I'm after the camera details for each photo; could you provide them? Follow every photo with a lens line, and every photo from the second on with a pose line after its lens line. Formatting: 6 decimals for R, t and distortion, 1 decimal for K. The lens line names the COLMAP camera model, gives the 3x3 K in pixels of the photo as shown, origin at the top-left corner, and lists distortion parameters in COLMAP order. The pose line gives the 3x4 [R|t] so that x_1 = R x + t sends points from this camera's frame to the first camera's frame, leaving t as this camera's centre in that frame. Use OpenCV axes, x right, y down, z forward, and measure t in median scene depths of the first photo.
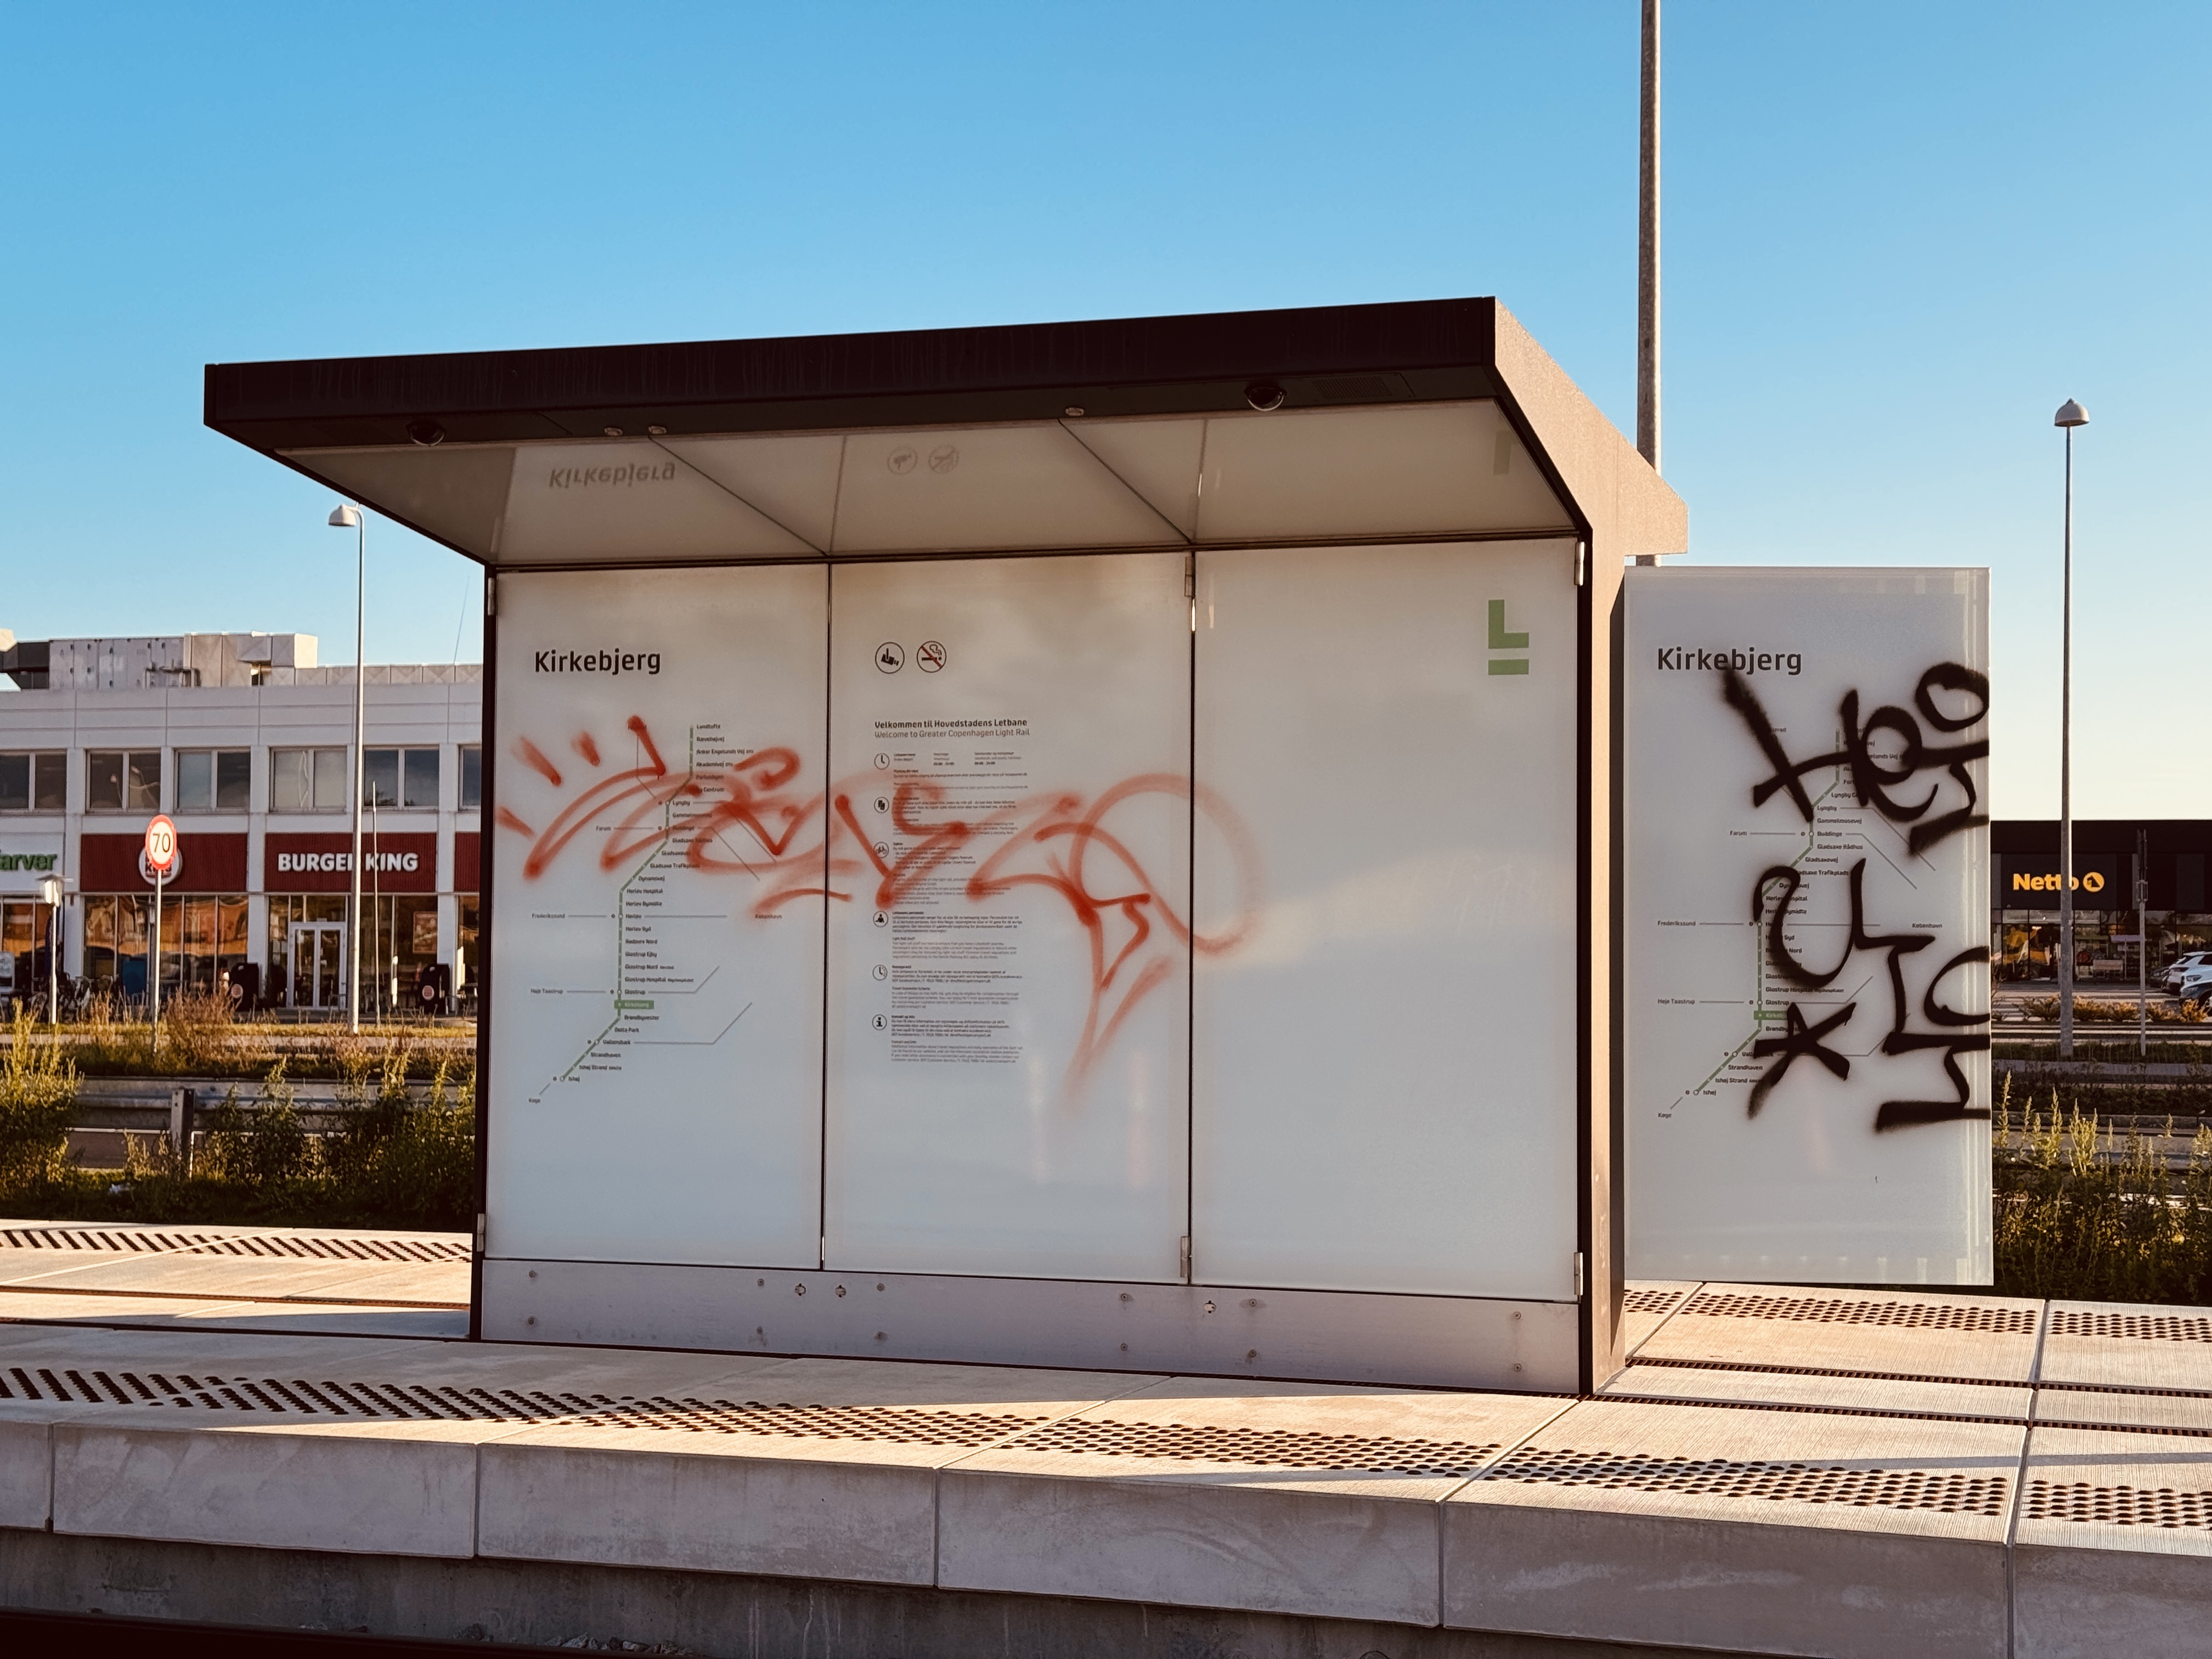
lens RADIAL K [[3141.4, 0, 1107.7], [0, 3141.4, 830.3], [0, 0, 1]] dist [0.148682, 0.000000]
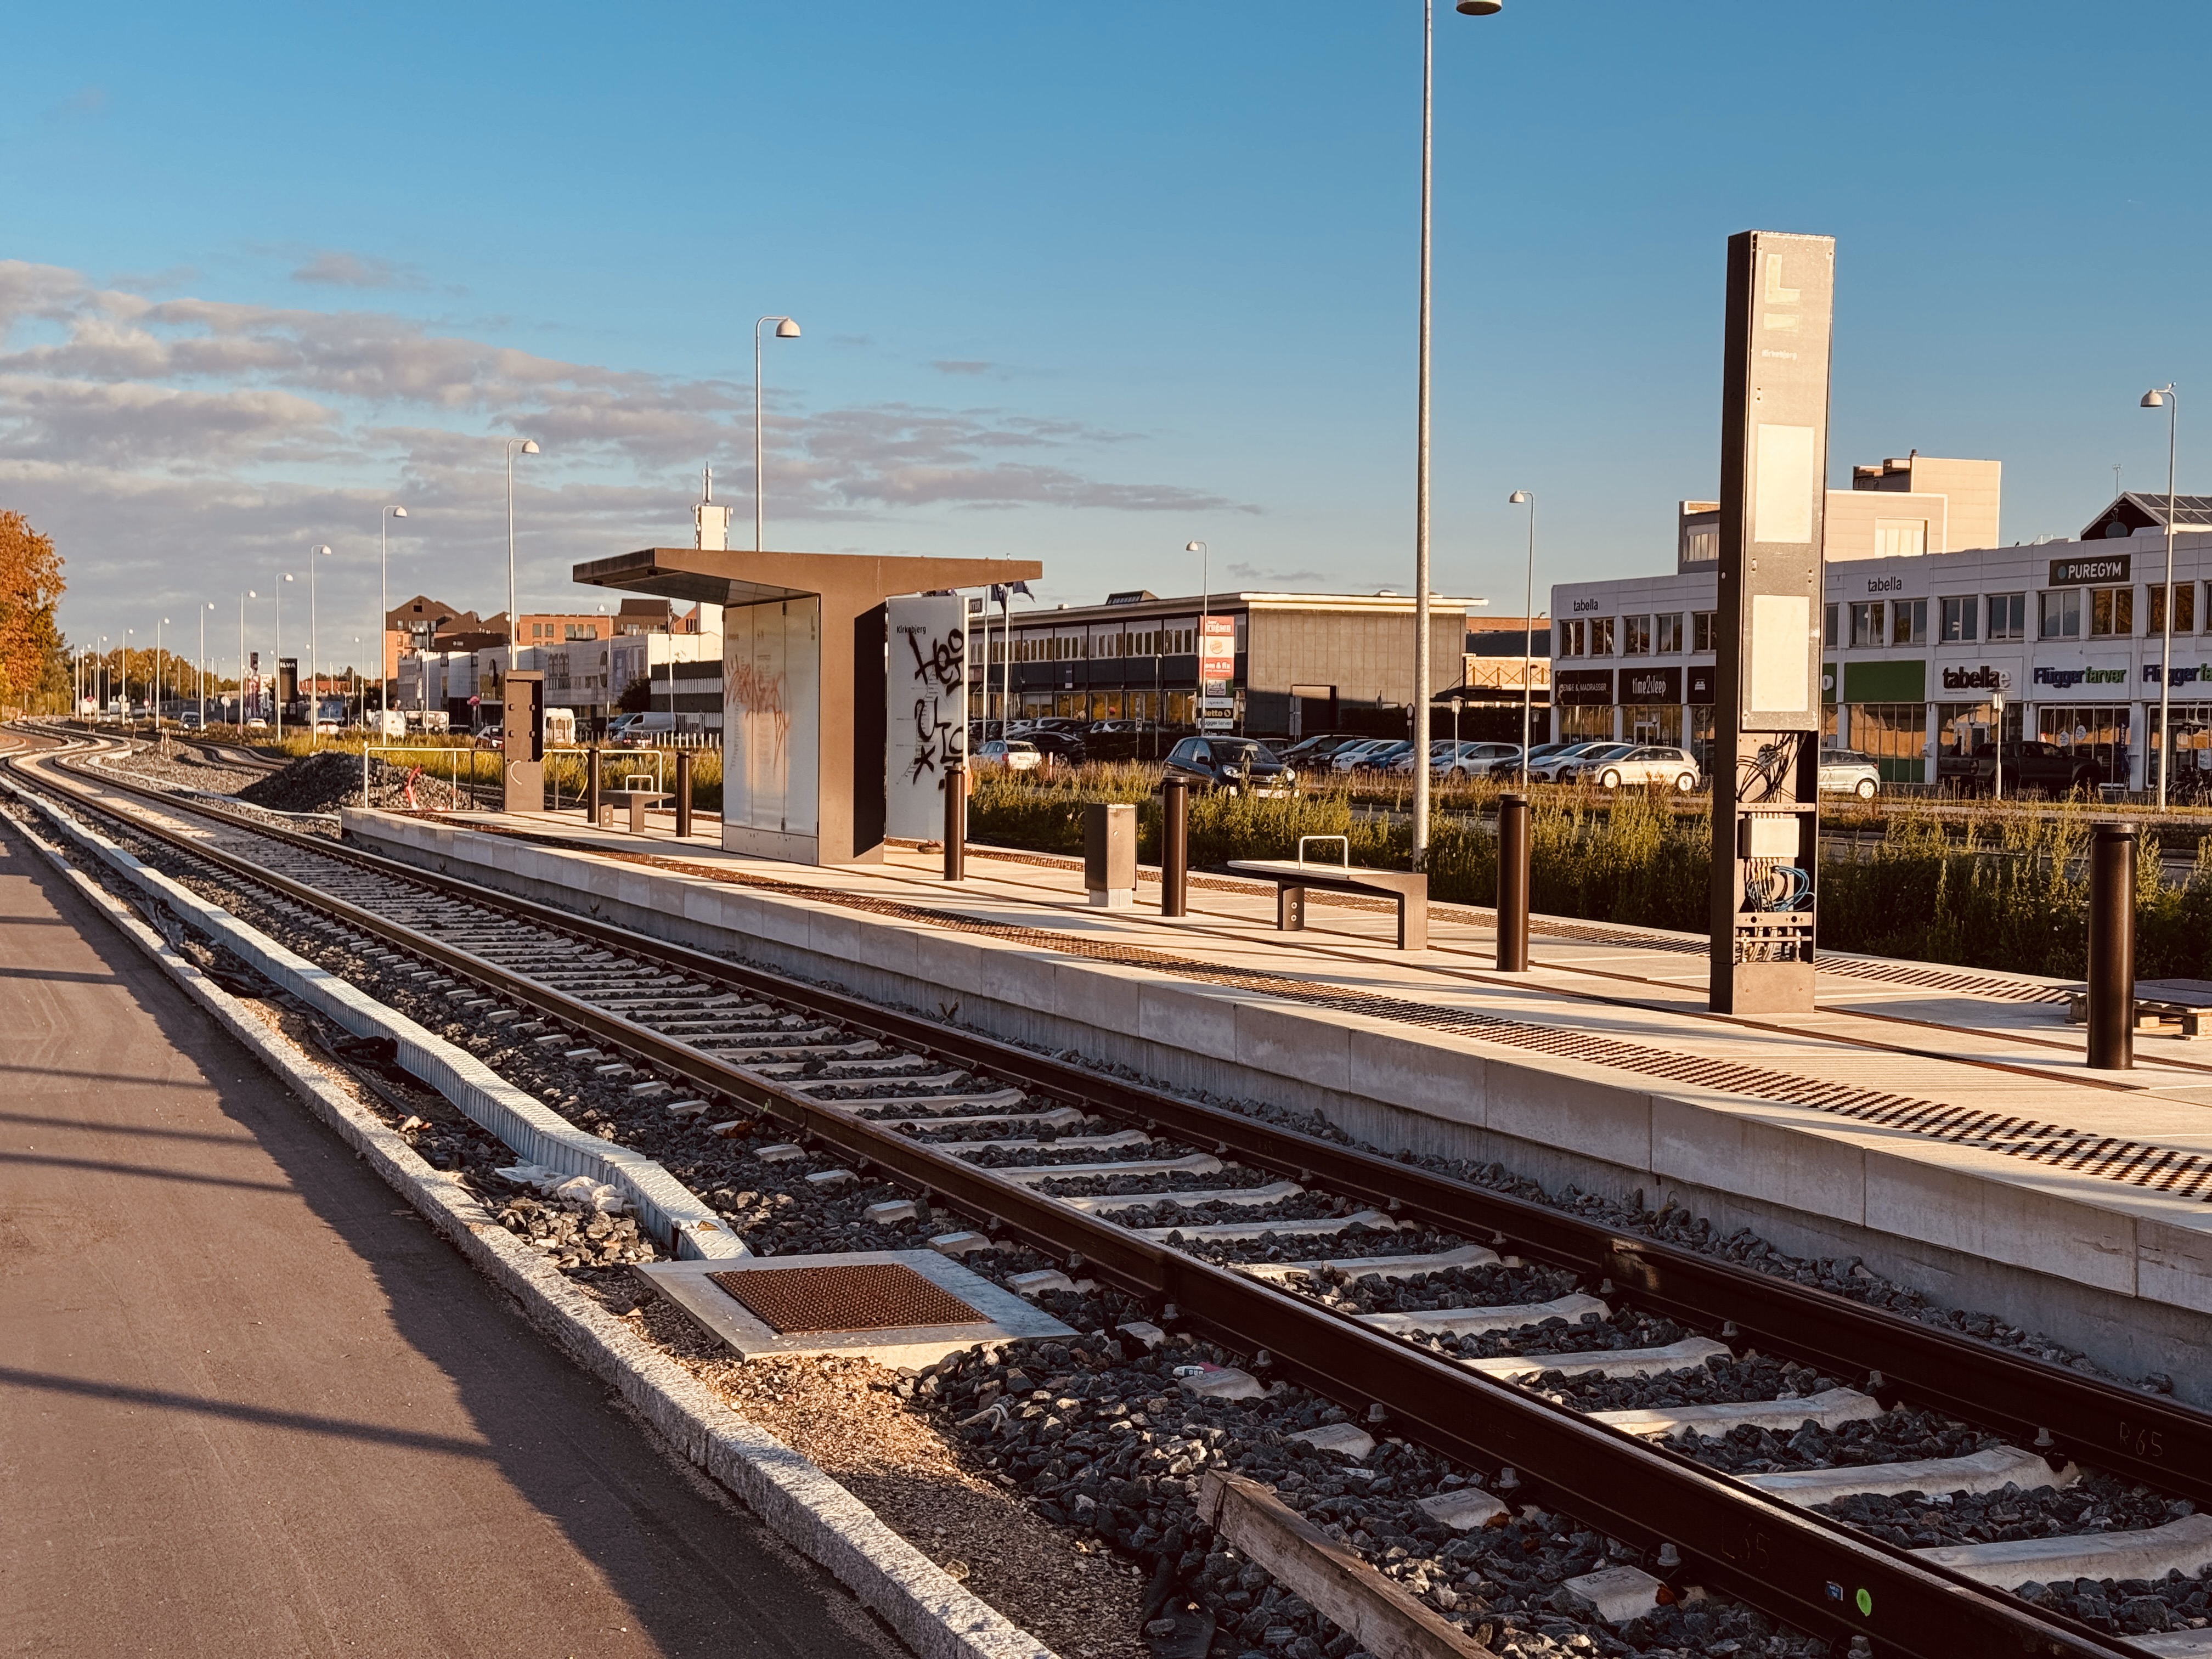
lens RADIAL K [[3141.4, 0, 1096.0], [0, 3141.4, 841.4], [0, 0, 1]] dist [0.148682, 0.000000]
pose [[0.624713, 0.027044, -0.780386, 2.604224], [0.023004, 0.998329, 0.053012, -0.008185], [0.780515, -0.051070, 0.623047, -0.706556]]
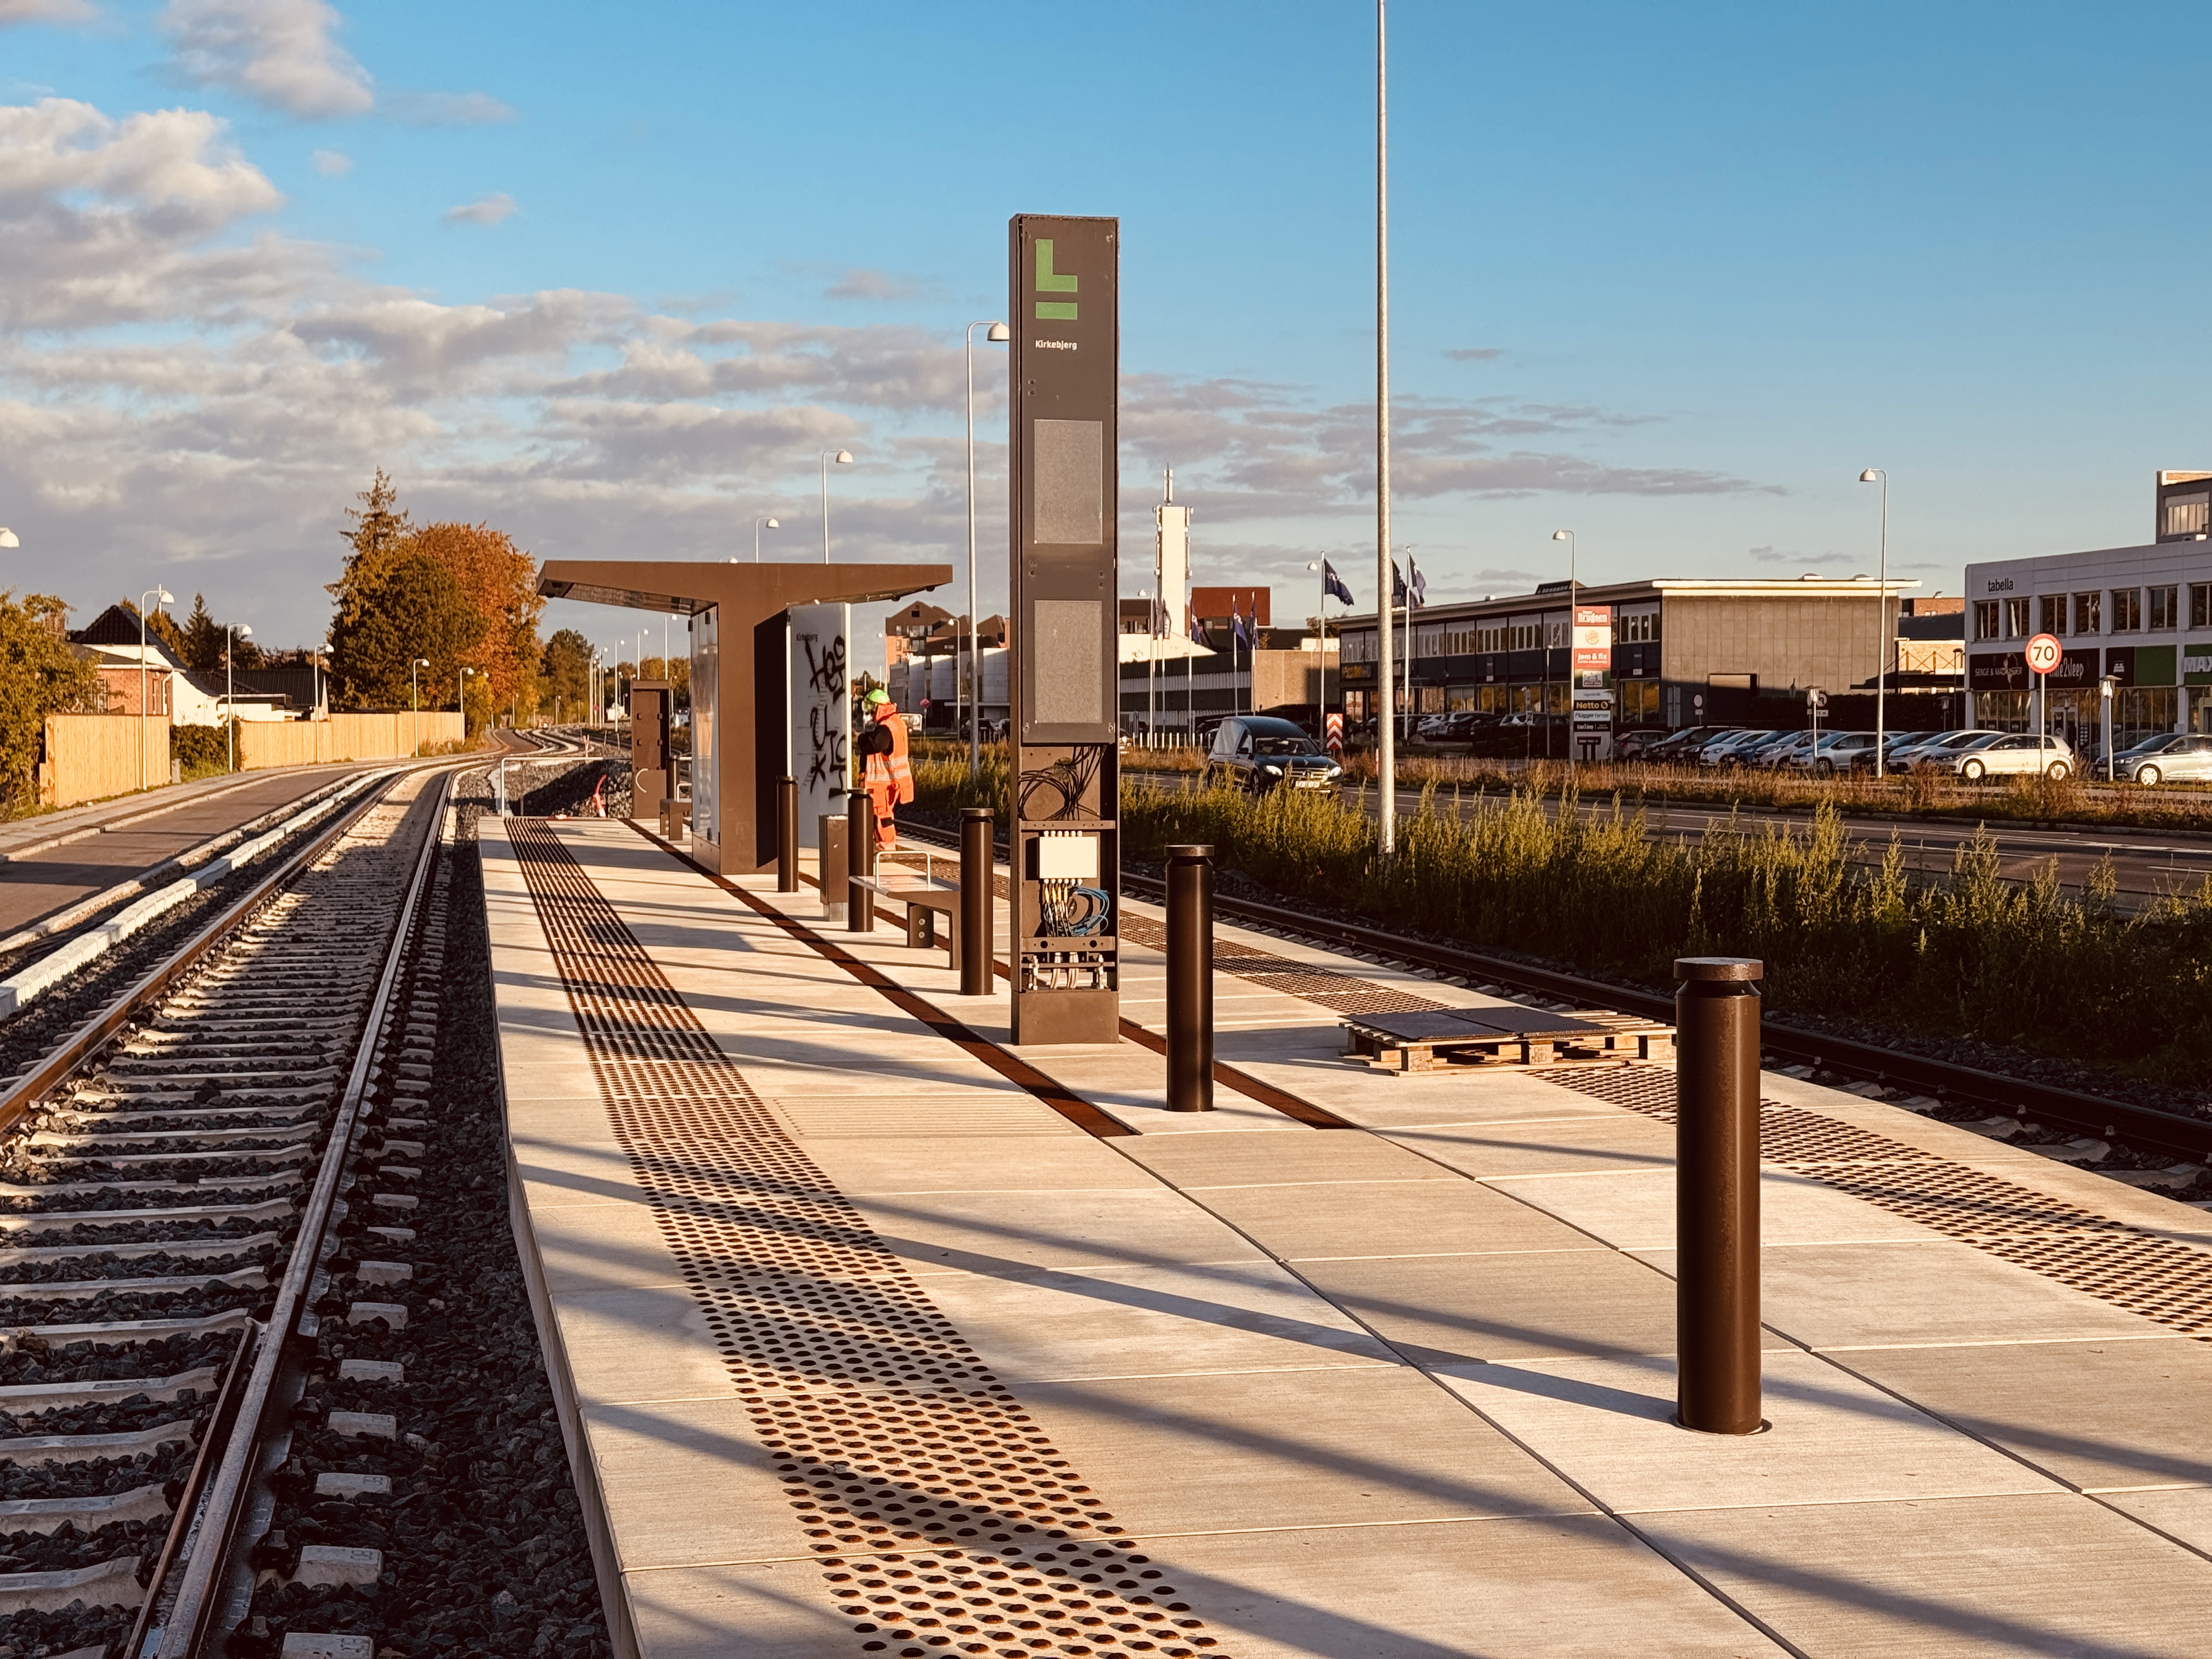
lens RADIAL K [[3141.4, 0, 1114.4], [0, 3141.4, 878.9], [0, 0, 1]] dist [0.148682, 0.000000]
pose [[0.489530, 0.034430, -0.871306, 2.869934], [0.039288, 0.997335, 0.061484, 0.001165], [0.871101, -0.064330, 0.486873, -0.179190]]
